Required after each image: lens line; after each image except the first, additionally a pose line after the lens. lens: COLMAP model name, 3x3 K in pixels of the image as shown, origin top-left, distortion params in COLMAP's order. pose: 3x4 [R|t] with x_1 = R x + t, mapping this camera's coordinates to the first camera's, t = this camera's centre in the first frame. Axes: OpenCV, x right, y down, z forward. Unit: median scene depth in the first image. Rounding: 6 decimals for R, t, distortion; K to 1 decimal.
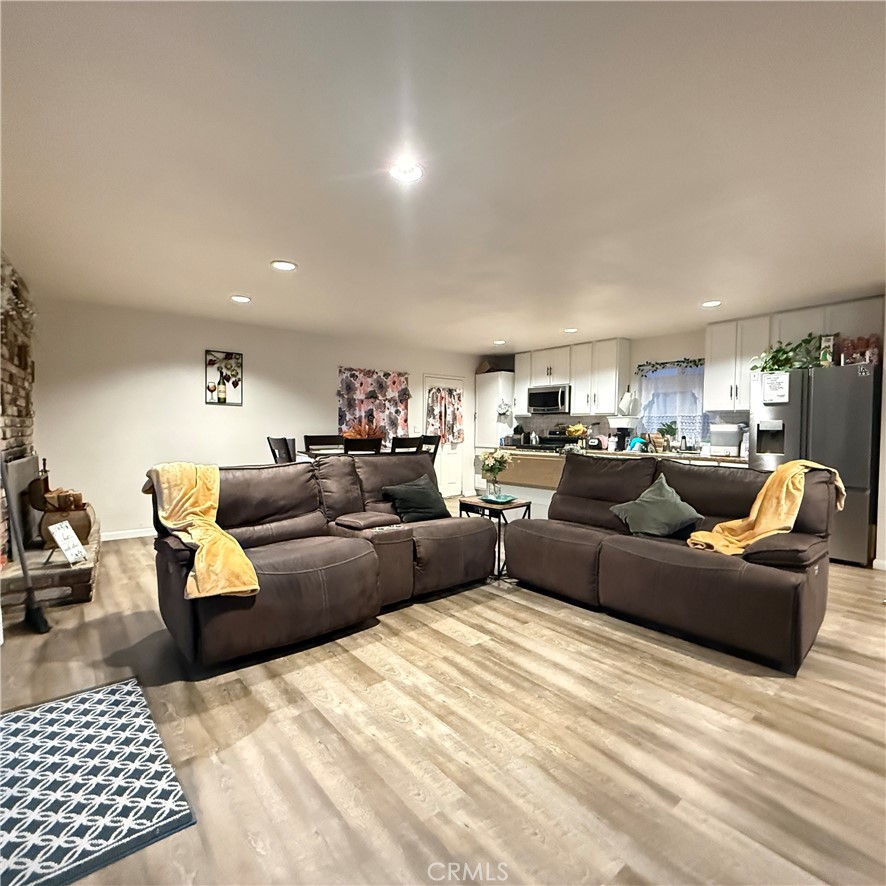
lens RADIAL K [[469.4, 0, 440.4], [0, 469.4, 445.8], [0, 0, 1]] dist [0.000834, 0.000064]
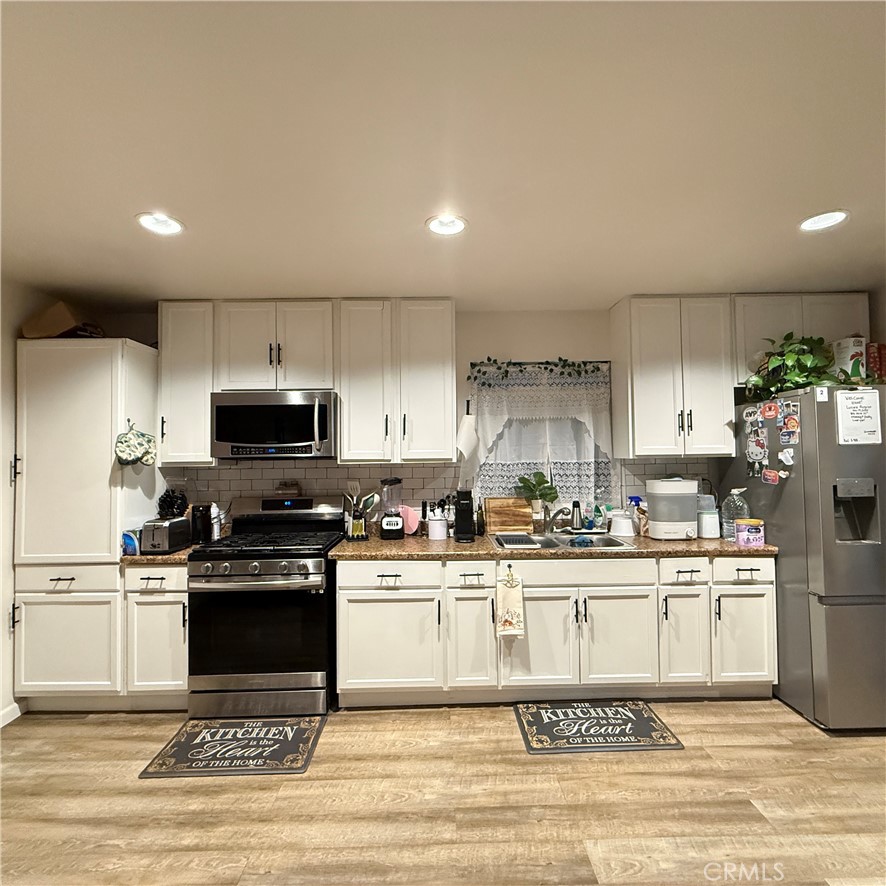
lens RADIAL K [[469.4, 0, 441.4], [0, 469.4, 443.7], [0, 0, 1]] dist [0.000834, 0.000064]
pose [[0.623678, 0.000833, 0.781681, 0.006914], [0.049768, 0.997928, -0.040771, -0.070733], [-0.780095, 0.064331, 0.622345, 0.773860]]
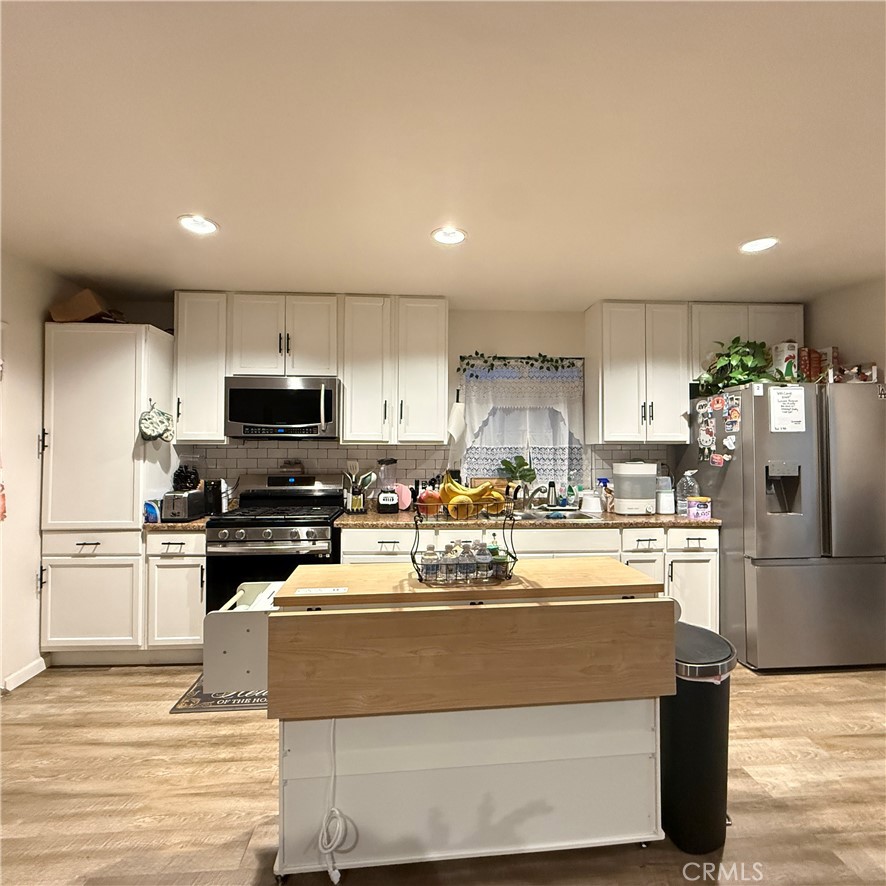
lens RADIAL K [[469.4, 0, 441.5], [0, 469.4, 443.7], [0, 0, 1]] dist [0.000834, 0.000064]
pose [[0.579489, 0.003455, 0.814973, -0.051017], [0.035137, 0.998955, -0.029220, -0.055713], [-0.814223, 0.045569, 0.578762, 0.756067]]
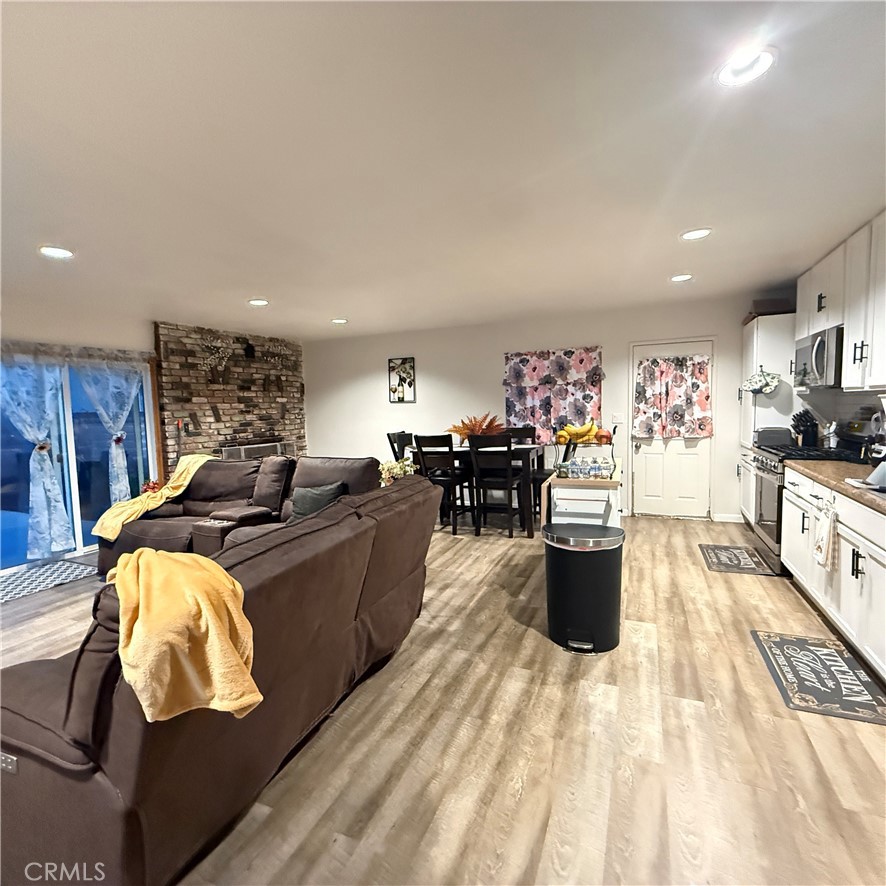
lens RADIAL K [[469.4, 0, 440.2], [0, 469.4, 443.6], [0, 0, 1]] dist [0.000834, 0.000064]
pose [[0.456298, 0.047043, -0.888583, 0.598964], [-0.002484, 0.998665, 0.051595, -0.041646], [0.889824, -0.021335, 0.455805, 0.494958]]
